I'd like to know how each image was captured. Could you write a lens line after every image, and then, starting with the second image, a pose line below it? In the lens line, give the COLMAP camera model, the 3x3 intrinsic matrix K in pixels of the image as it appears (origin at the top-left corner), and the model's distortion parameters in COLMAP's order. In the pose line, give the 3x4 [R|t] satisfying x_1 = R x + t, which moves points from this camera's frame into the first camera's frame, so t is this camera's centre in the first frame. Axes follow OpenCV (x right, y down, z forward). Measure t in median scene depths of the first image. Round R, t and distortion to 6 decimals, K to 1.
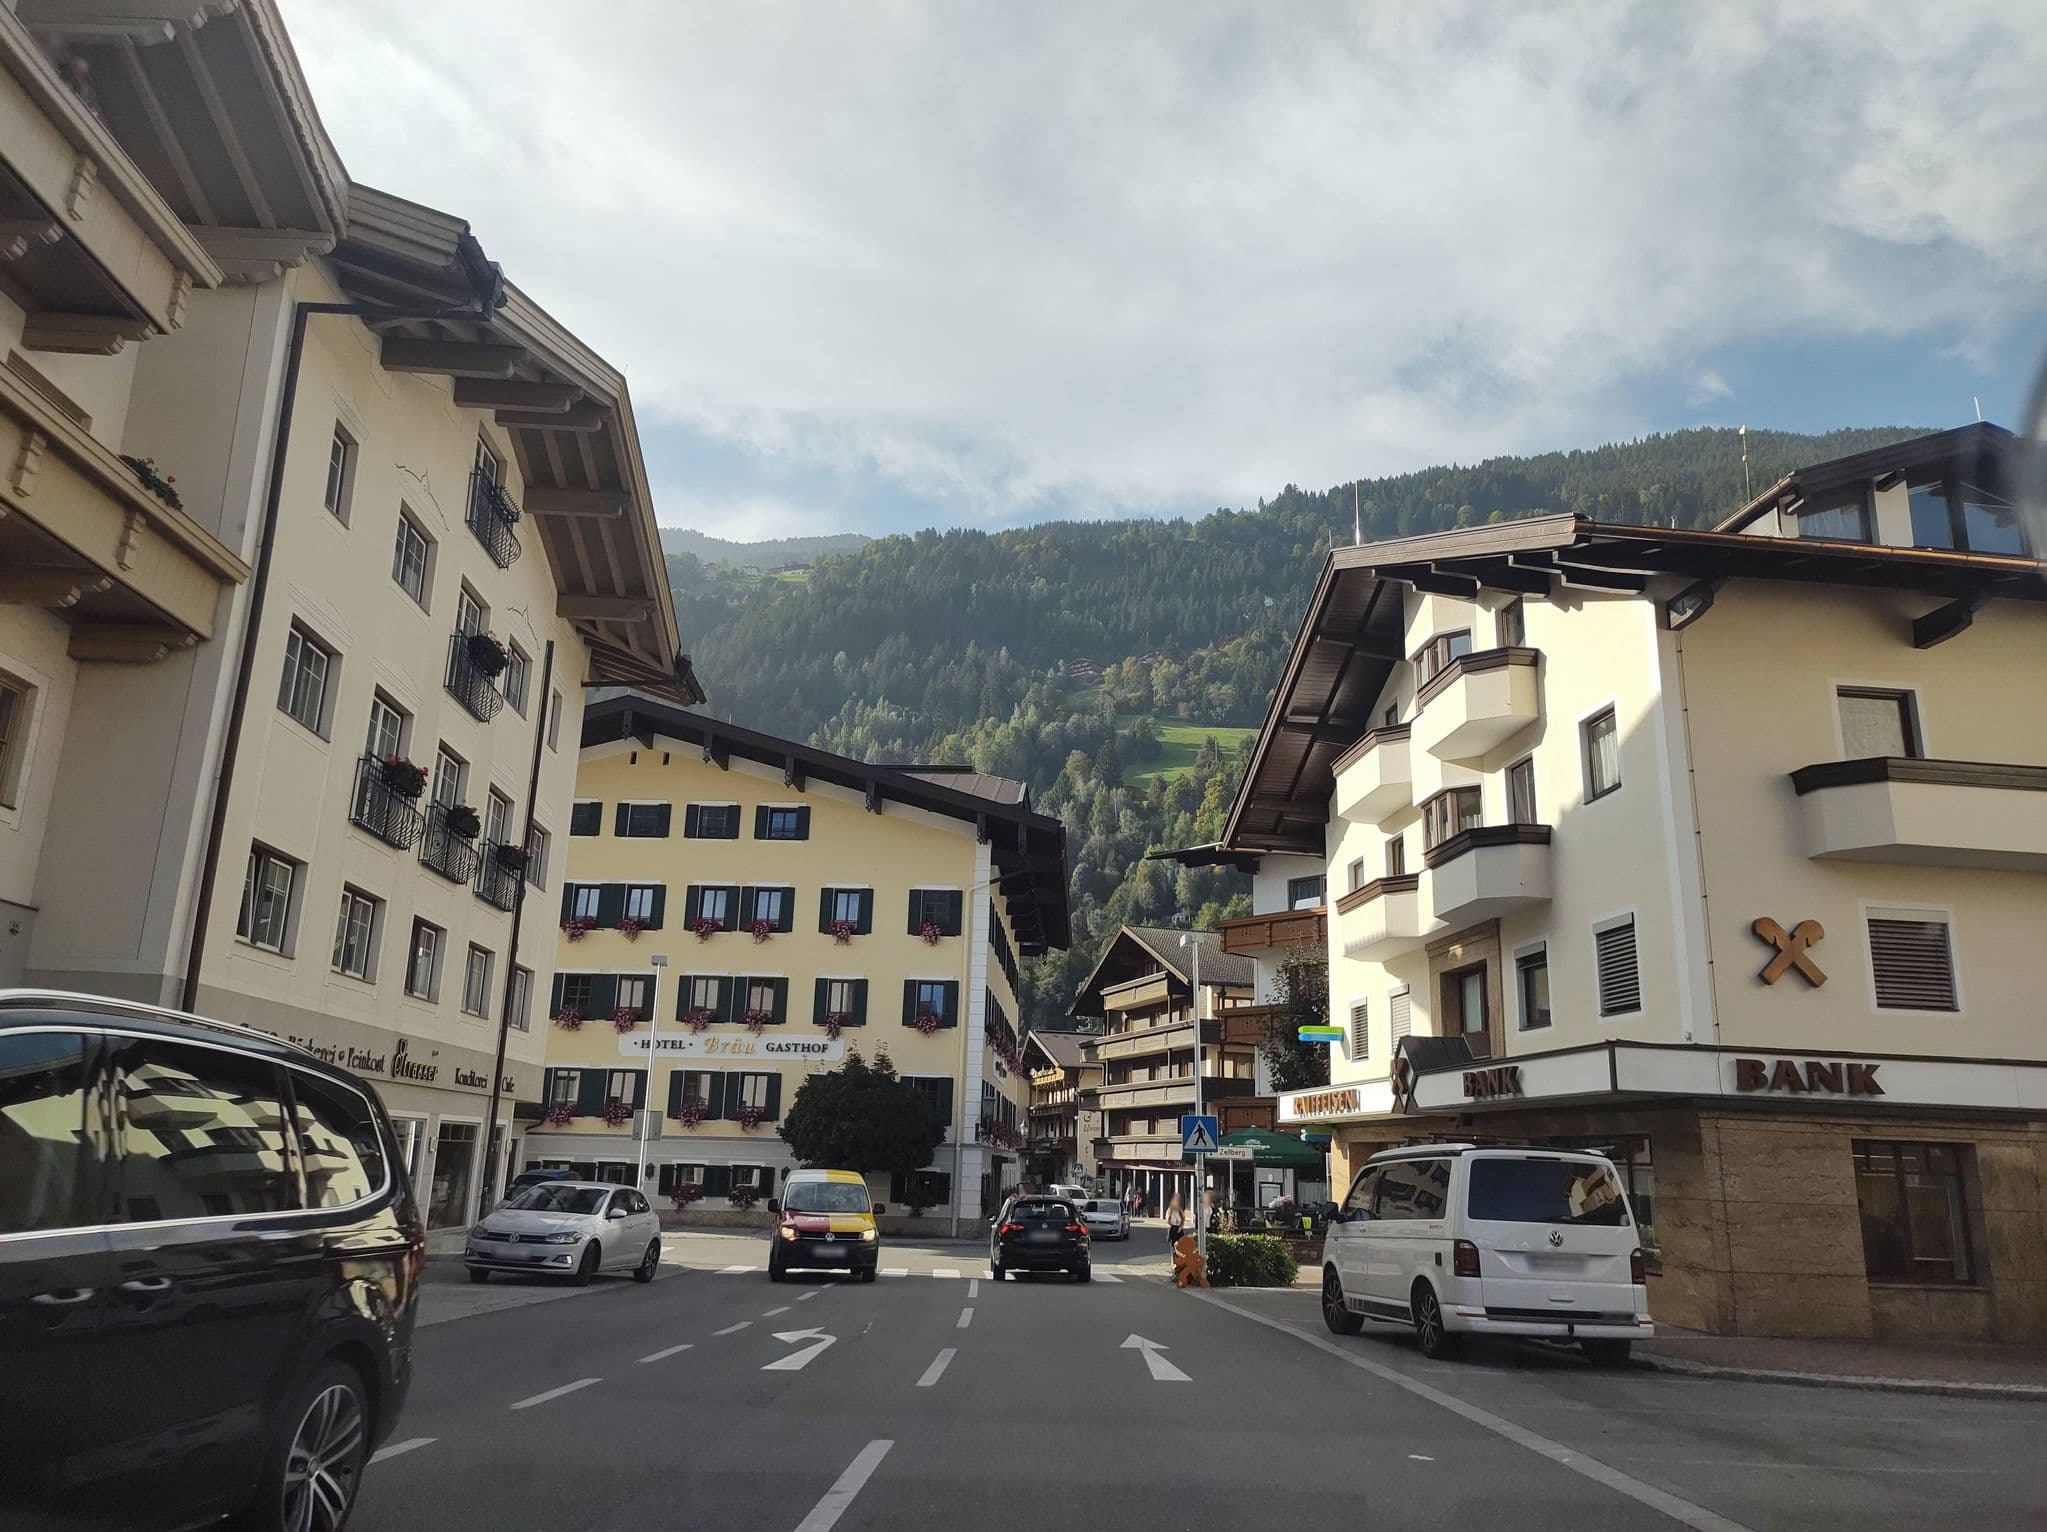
lens RADIAL K [[1454.1, 0, 1023.5], [0, 1454.1, 766.0], [0, 0, 1]] dist [0.012810, -0.001062]
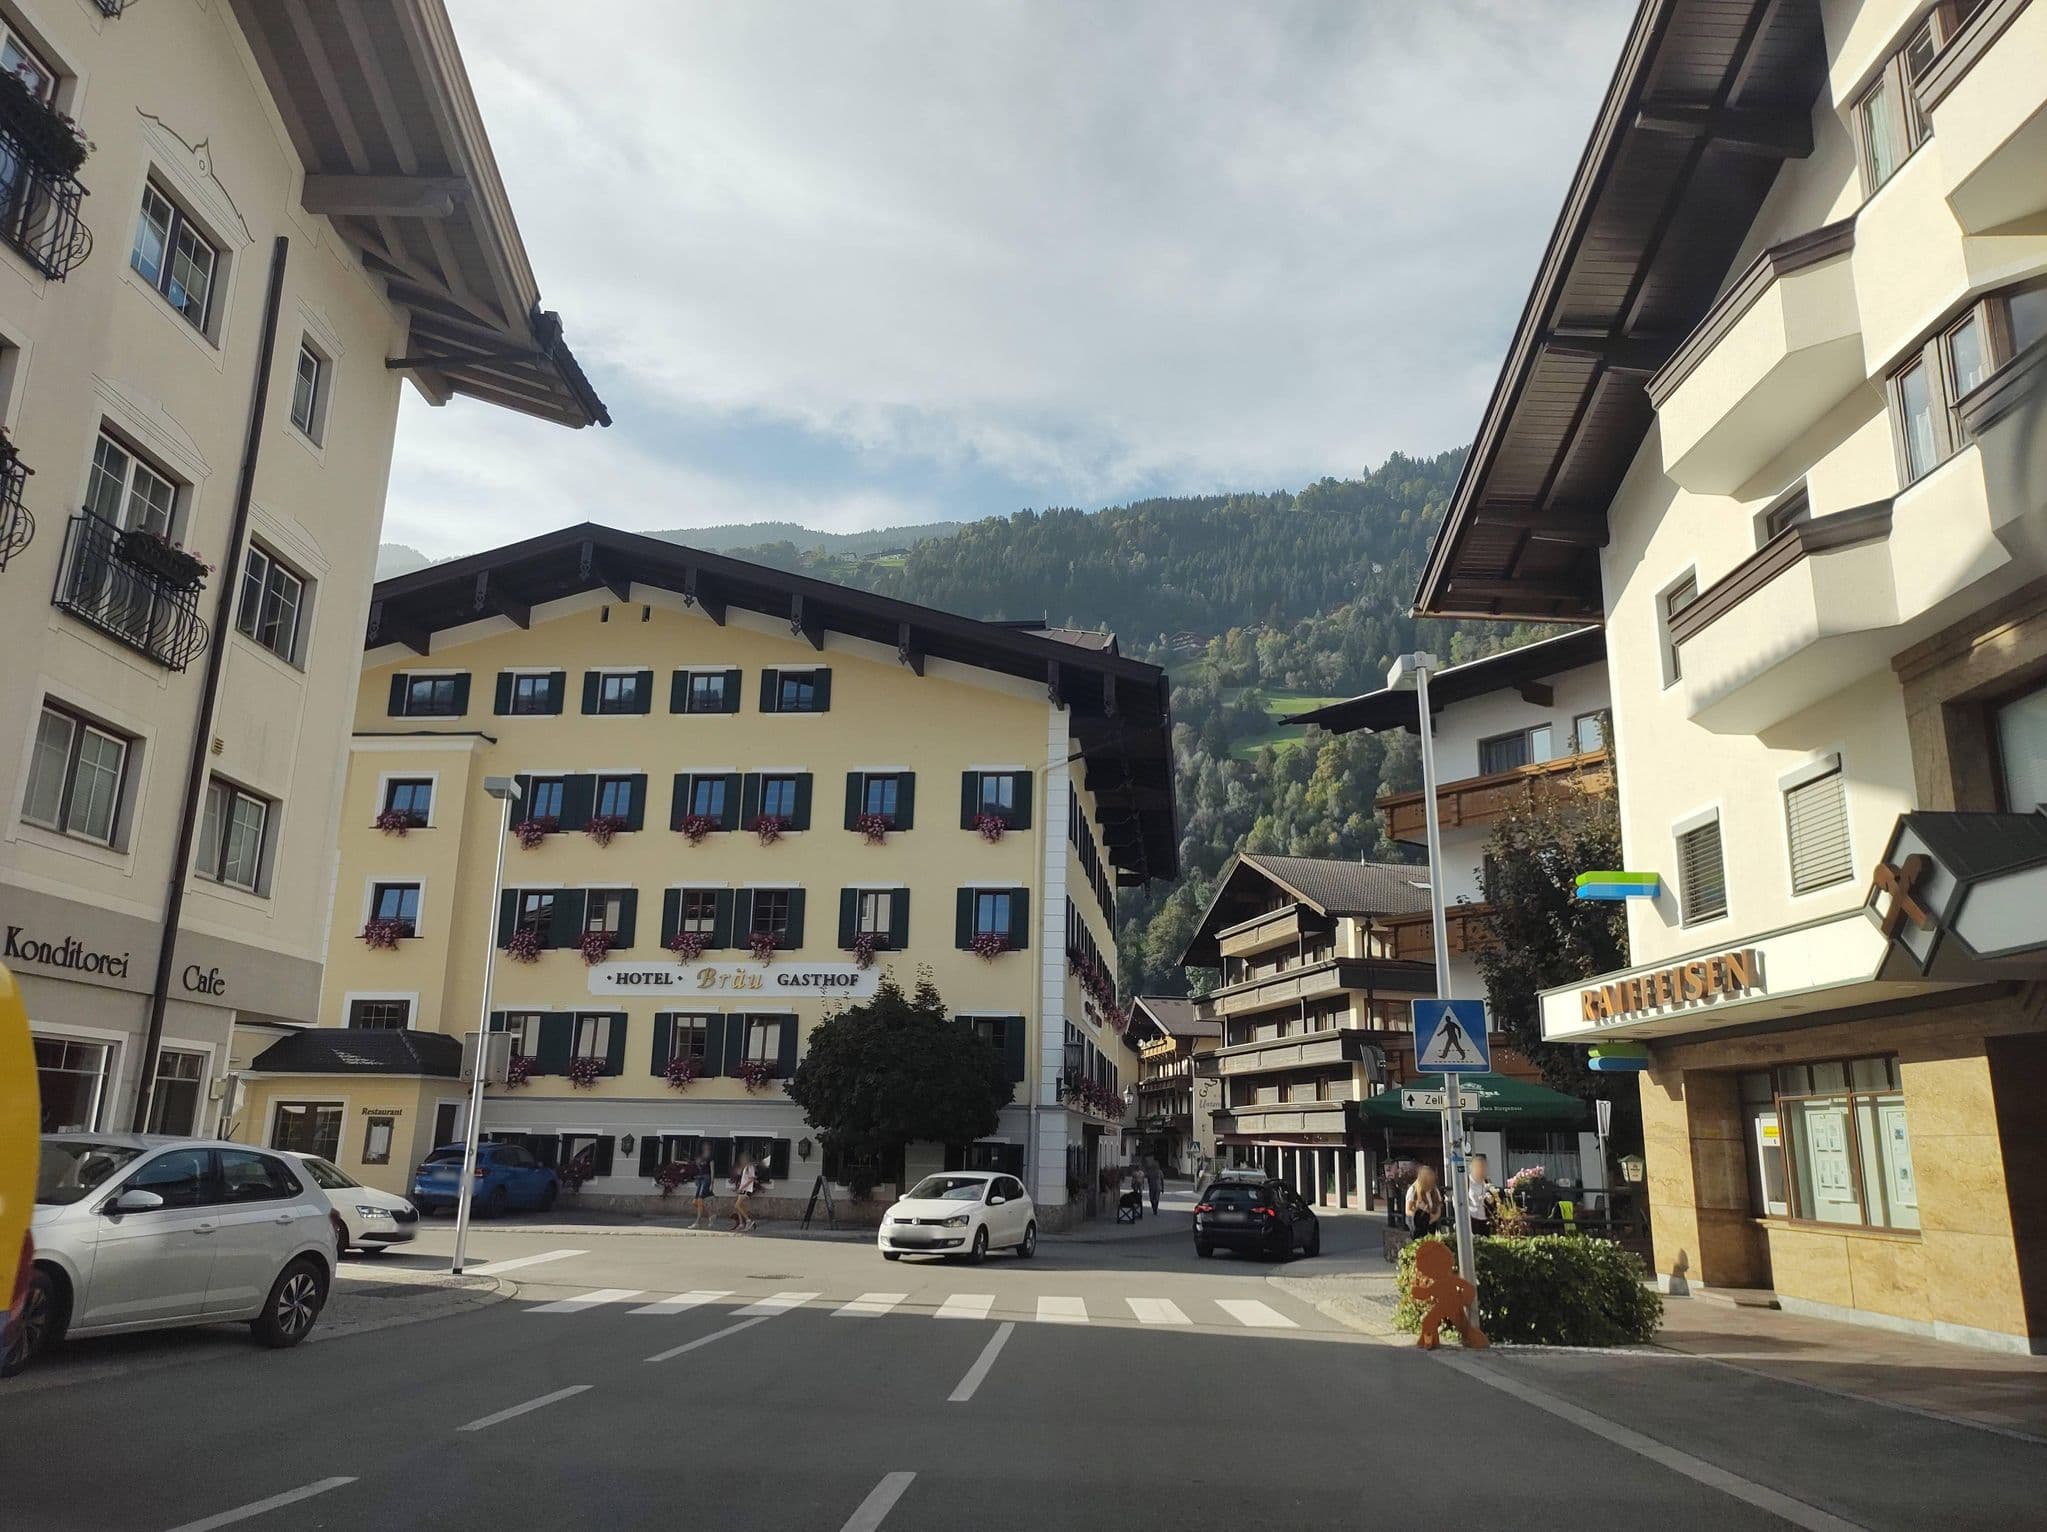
lens RADIAL K [[1476.2, 0, 1023.5], [0, 1476.2, 766.0], [0, 0, 1]] dist [0.046100, 0.000283]
pose [[0.997222, -0.024894, -0.070209, 0.007181], [0.025801, 0.999594, 0.012048, 0.072690], [0.069880, -0.013826, 0.997460, 0.232576]]
